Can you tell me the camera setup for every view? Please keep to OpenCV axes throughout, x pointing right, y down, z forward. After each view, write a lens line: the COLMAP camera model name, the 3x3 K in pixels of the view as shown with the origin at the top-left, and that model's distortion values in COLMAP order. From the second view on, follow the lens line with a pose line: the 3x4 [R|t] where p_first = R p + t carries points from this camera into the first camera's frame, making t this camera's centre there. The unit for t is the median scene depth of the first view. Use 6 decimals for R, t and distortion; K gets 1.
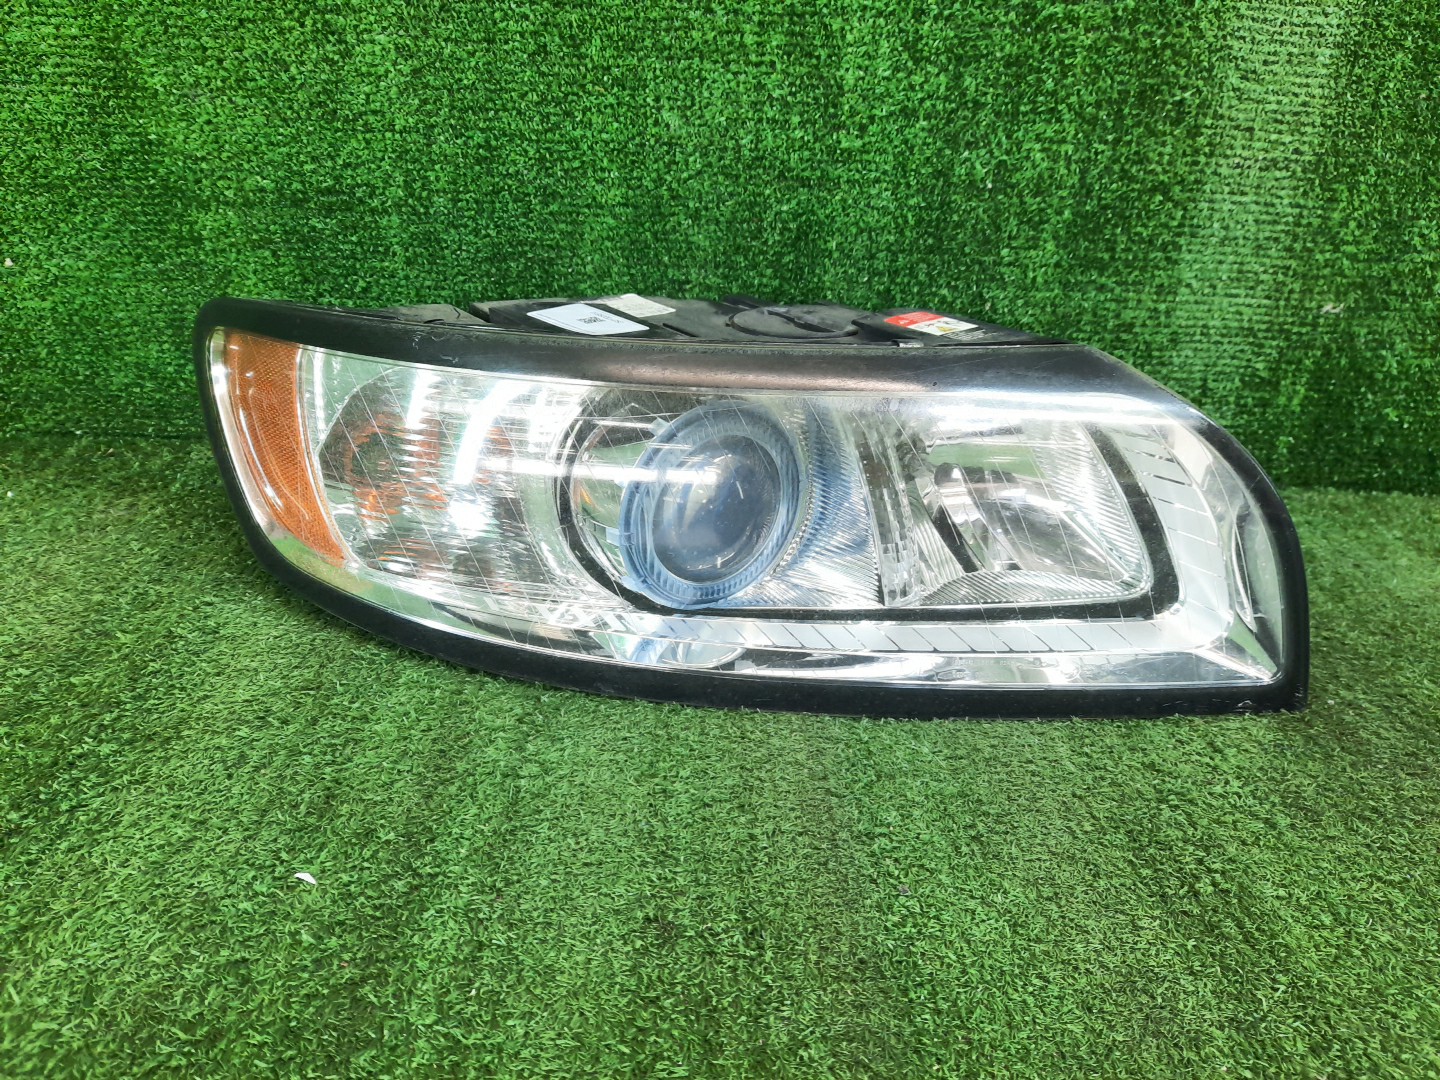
lens RADIAL K [[1087.0, 0, 722.4], [0, 1087.0, 556.7], [0, 0, 1]] dist [0.005344, -0.018300]
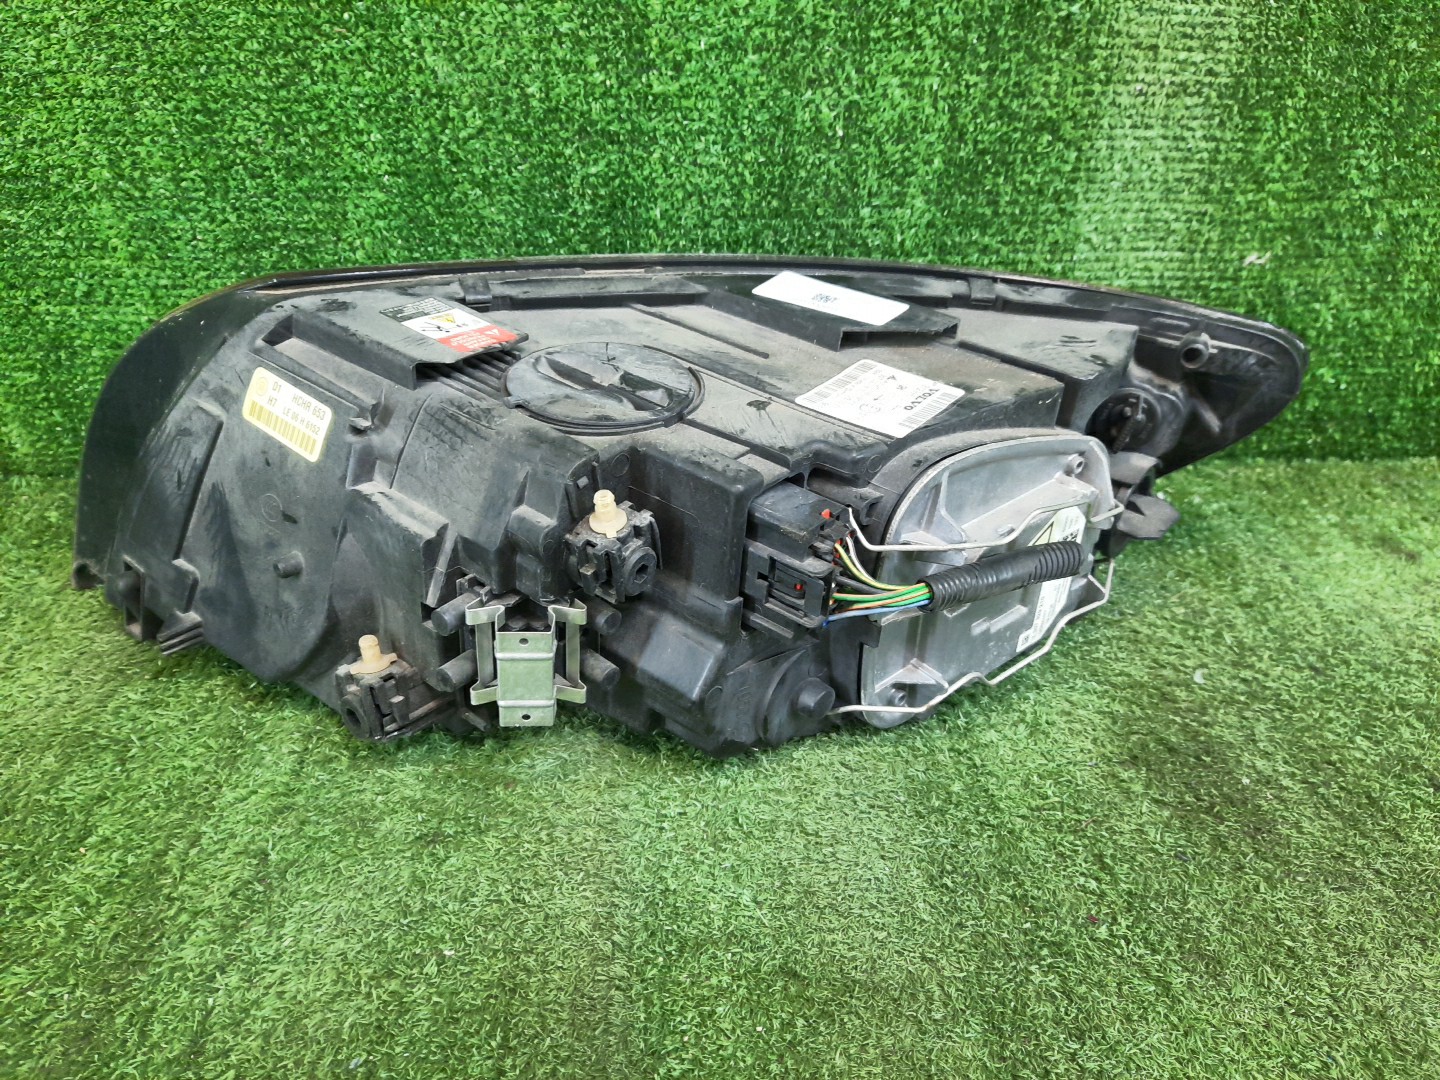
lens RADIAL K [[1087.0, 0, 724.2], [0, 1087.0, 559.9], [0, 0, 1]] dist [0.005344, -0.018300]
pose [[0.997850, -0.056604, 0.033041, 0.115800], [0.052999, 0.993441, 0.101324, -0.111829], [-0.038559, -0.099355, 0.994305, 0.164953]]
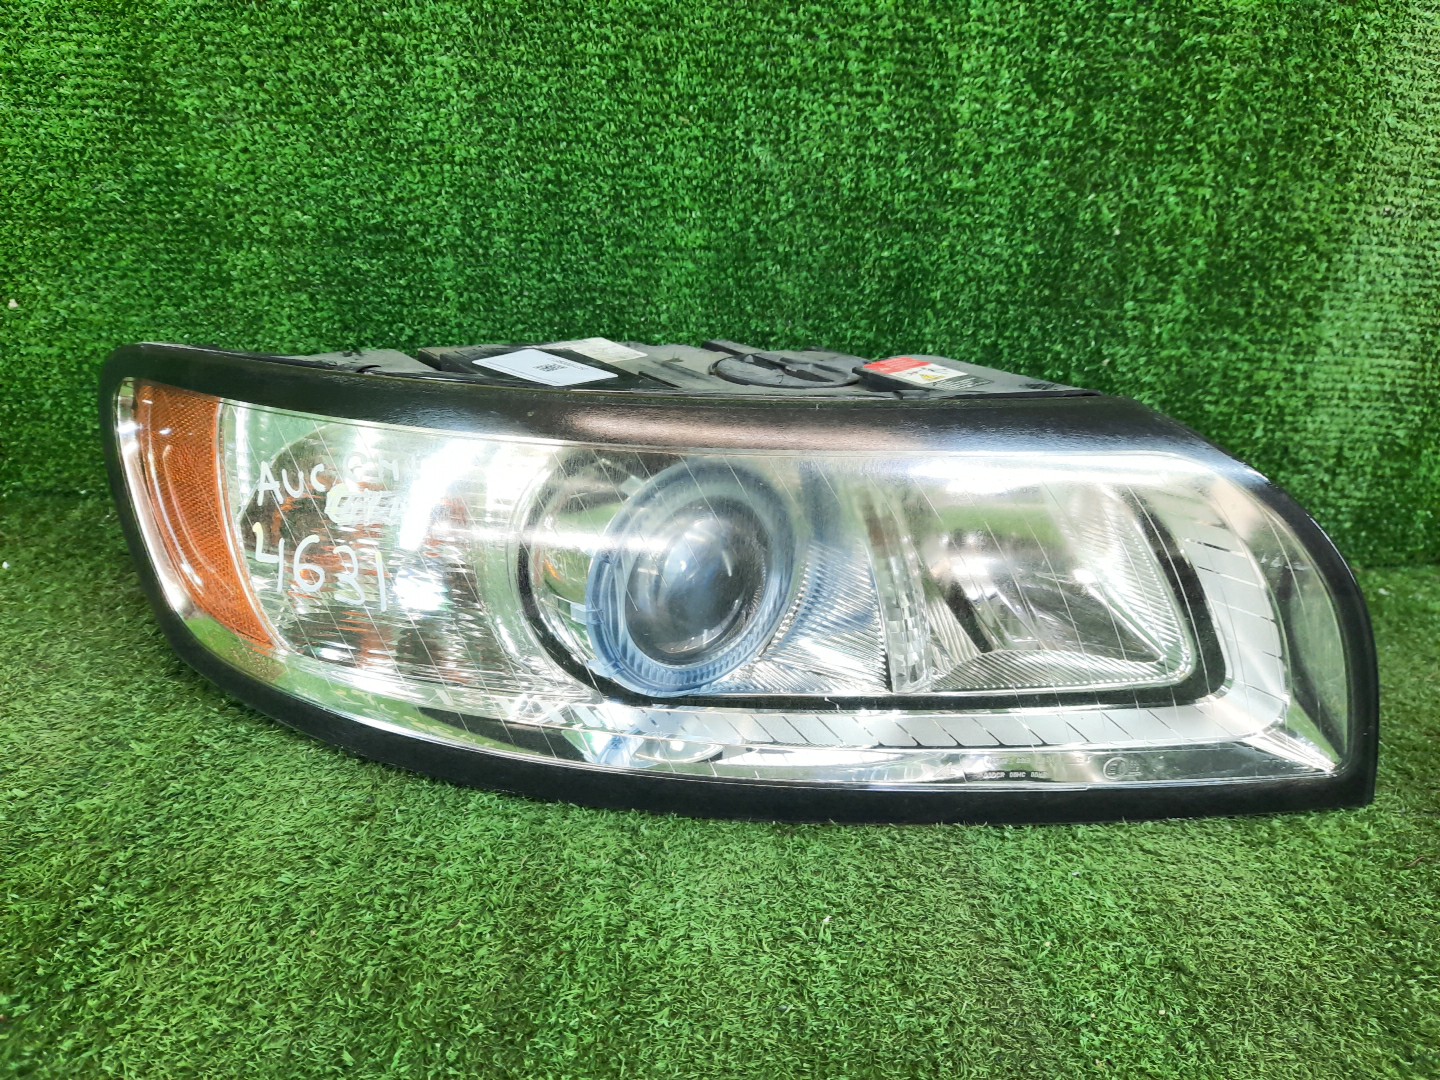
lens RADIAL K [[1087.0, 0, 718.1], [0, 1087.0, 554.8], [0, 0, 1]] dist [0.005344, -0.018300]
pose [[0.999922, 0.010317, 0.007023, -0.086831], [-0.010037, 0.999194, -0.038856, -0.037645], [-0.007419, 0.038783, 0.999220, 0.118463]]
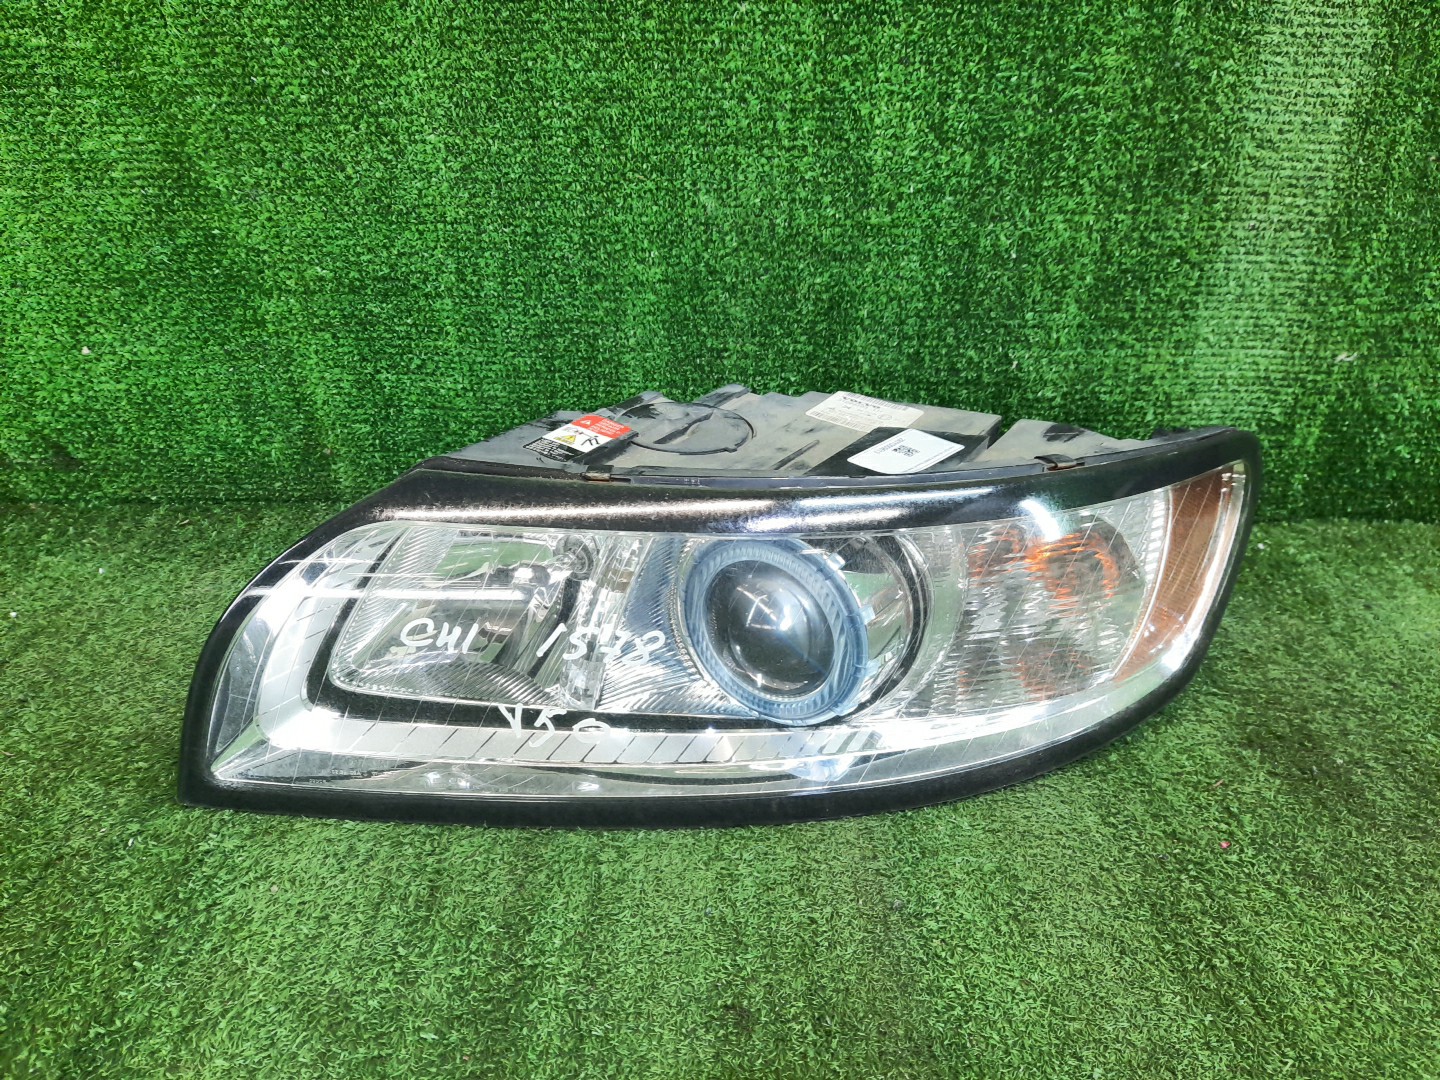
lens RADIAL K [[1087.0, 0, 720.1], [0, 1087.0, 562.6], [0, 0, 1]] dist [0.005344, -0.018300]
pose [[0.999531, -0.024223, -0.018731, -0.024155], [0.025111, 0.998498, 0.048701, -0.105852], [0.017523, -0.049149, 0.998638, -0.063106]]
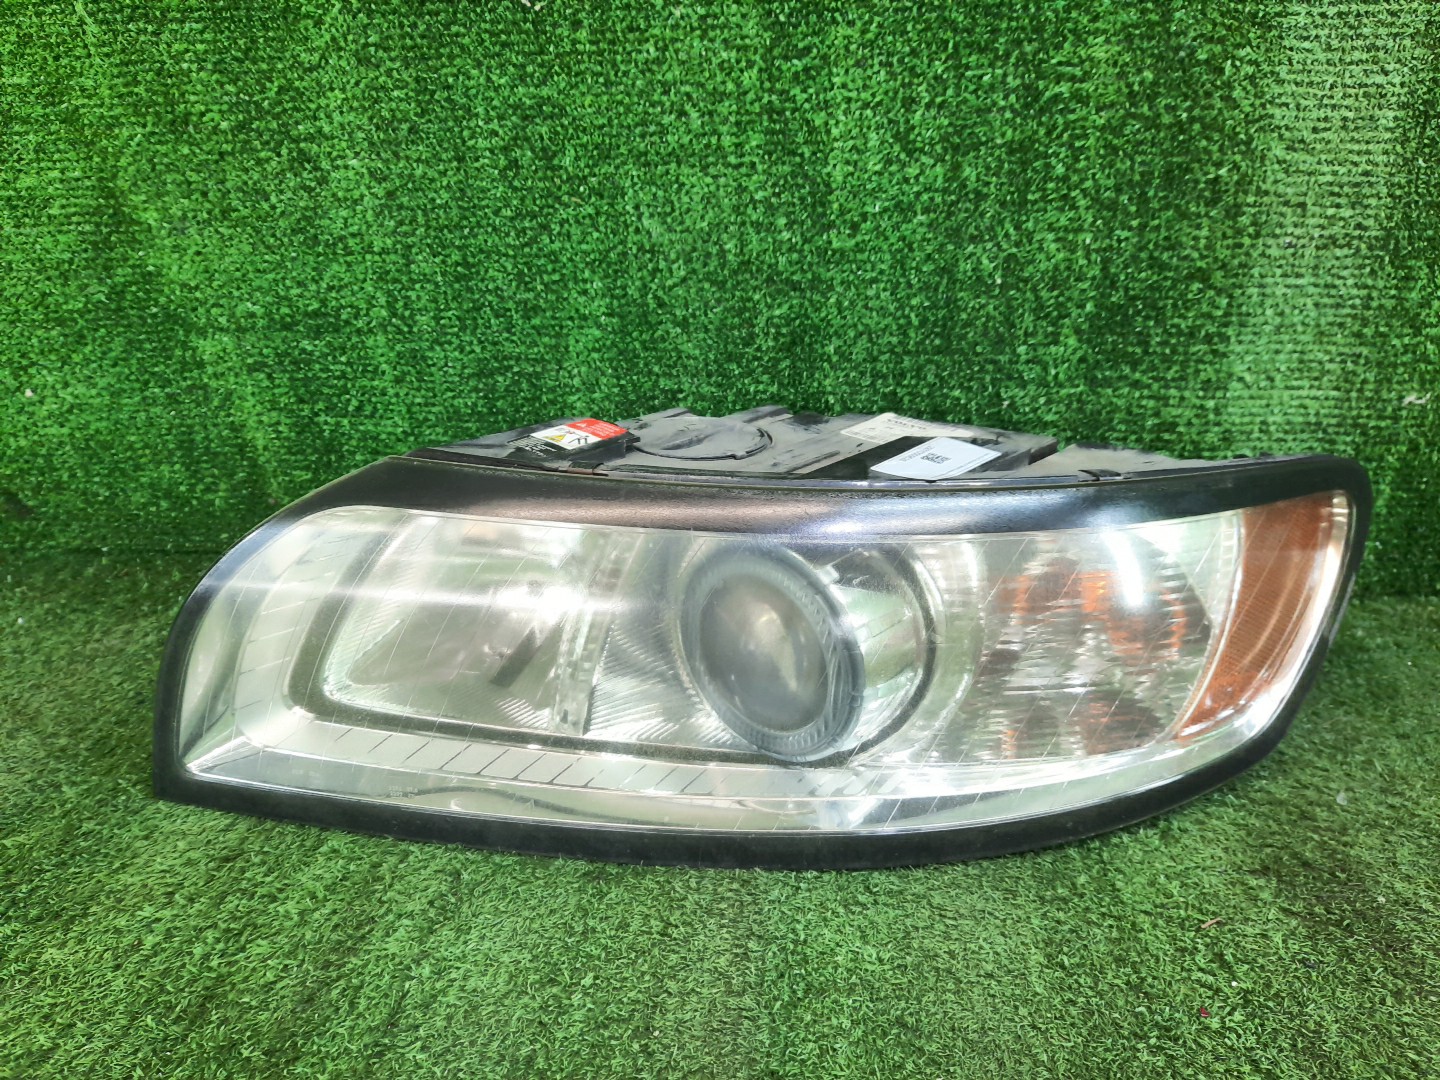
lens RADIAL K [[1087.0, 0, 713.6], [0, 1087.0, 555.3], [0, 0, 1]] dist [0.005344, -0.018300]
pose [[0.990320, -0.007772, -0.138587, 0.135773], [0.003750, 0.999565, -0.029261, -0.087436], [0.138754, 0.028458, 0.989918, 0.075814]]
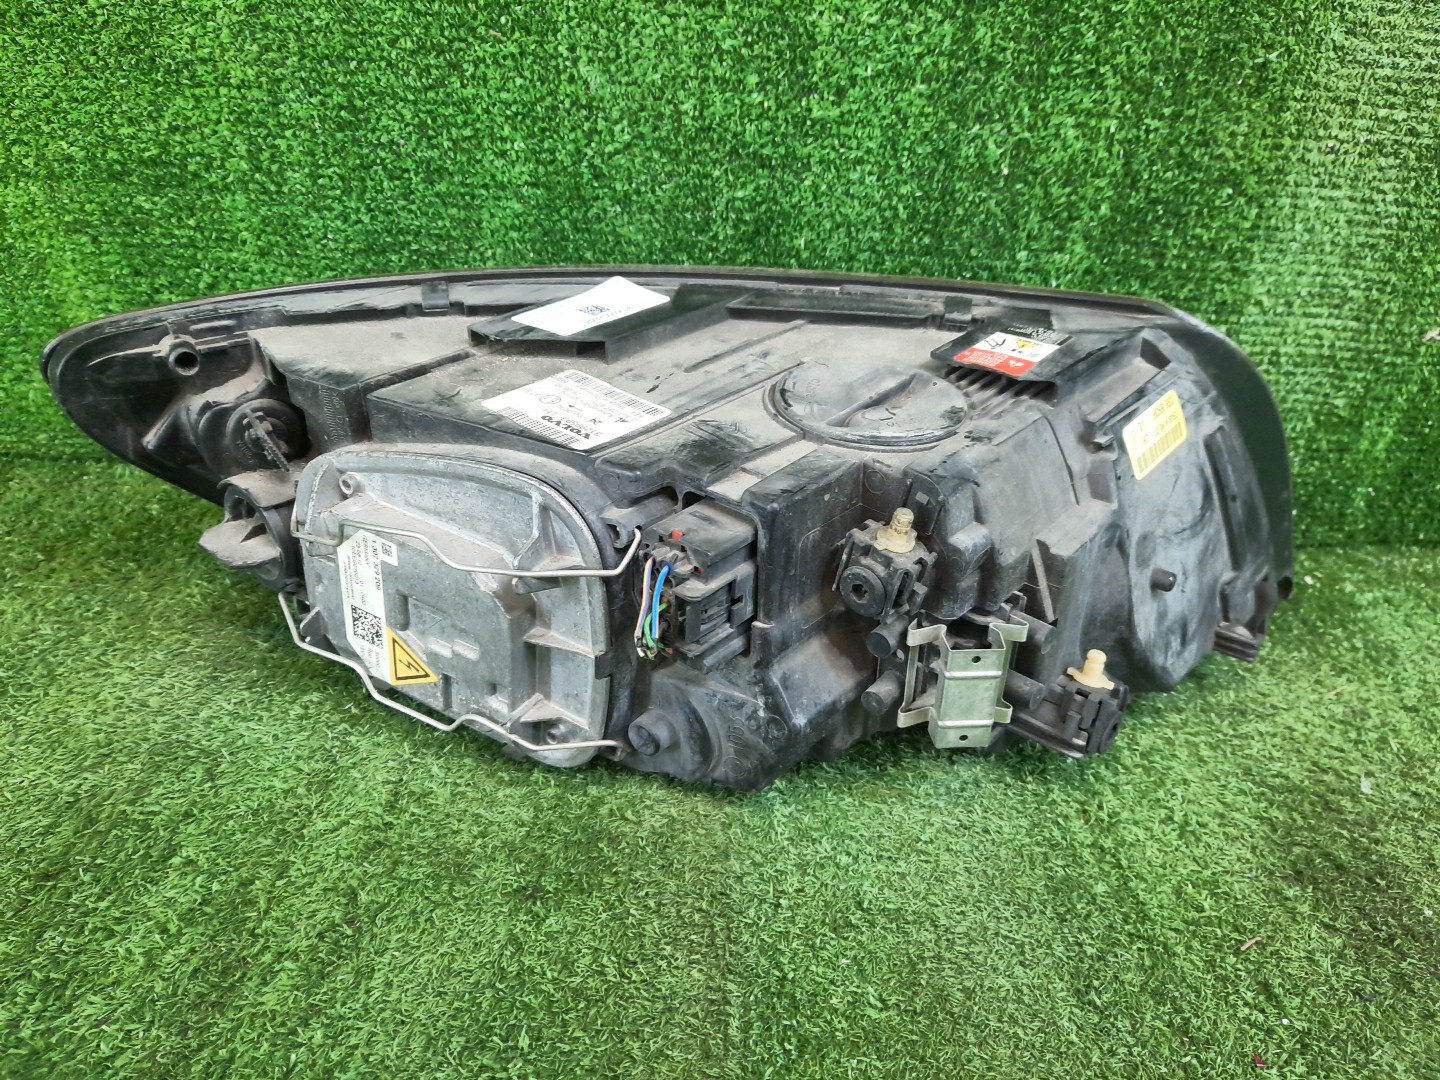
lens RADIAL K [[1087.0, 0, 719.2], [0, 1087.0, 560.8], [0, 0, 1]] dist [0.005344, -0.018300]
pose [[0.999506, 0.025583, -0.018267, 0.066226], [-0.024184, 0.997031, 0.073100, -0.119618], [0.020083, -0.072622, 0.997157, 0.213657]]
